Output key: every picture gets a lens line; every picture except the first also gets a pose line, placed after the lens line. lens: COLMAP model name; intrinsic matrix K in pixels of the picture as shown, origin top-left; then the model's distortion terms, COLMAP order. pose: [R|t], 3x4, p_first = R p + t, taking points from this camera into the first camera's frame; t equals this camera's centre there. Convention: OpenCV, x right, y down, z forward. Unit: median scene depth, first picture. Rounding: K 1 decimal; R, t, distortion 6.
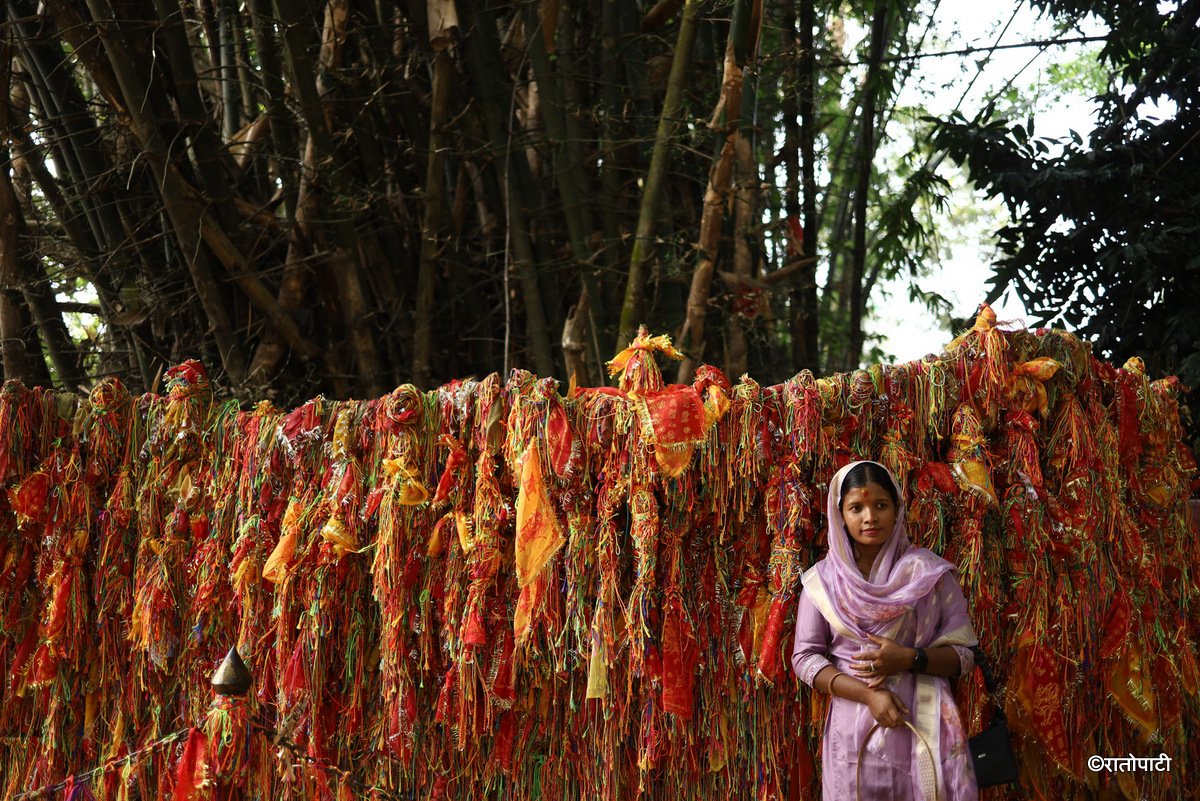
lens RADIAL K [[1216.4, 0, 600.0], [0, 1216.4, 400.5], [0, 0, 1]] dist [0.000482, 0.009276]
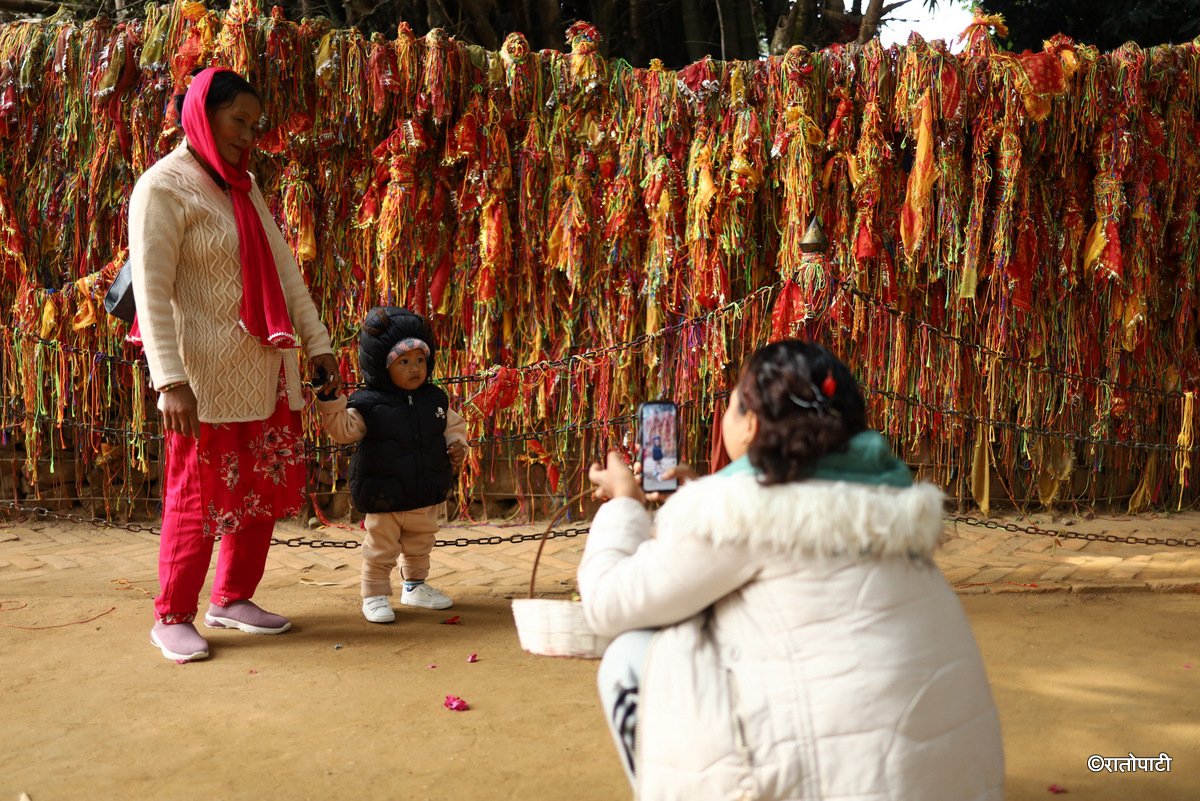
lens RADIAL K [[1216.4, 0, 600.0], [0, 1216.4, 400.5], [0, 0, 1]] dist [0.000482, 0.009276]
pose [[0.977302, -0.010748, 0.211579, -0.592798], [-0.020878, 0.988964, 0.146678, 0.156961], [-0.210820, -0.147766, 0.966292, -0.157096]]
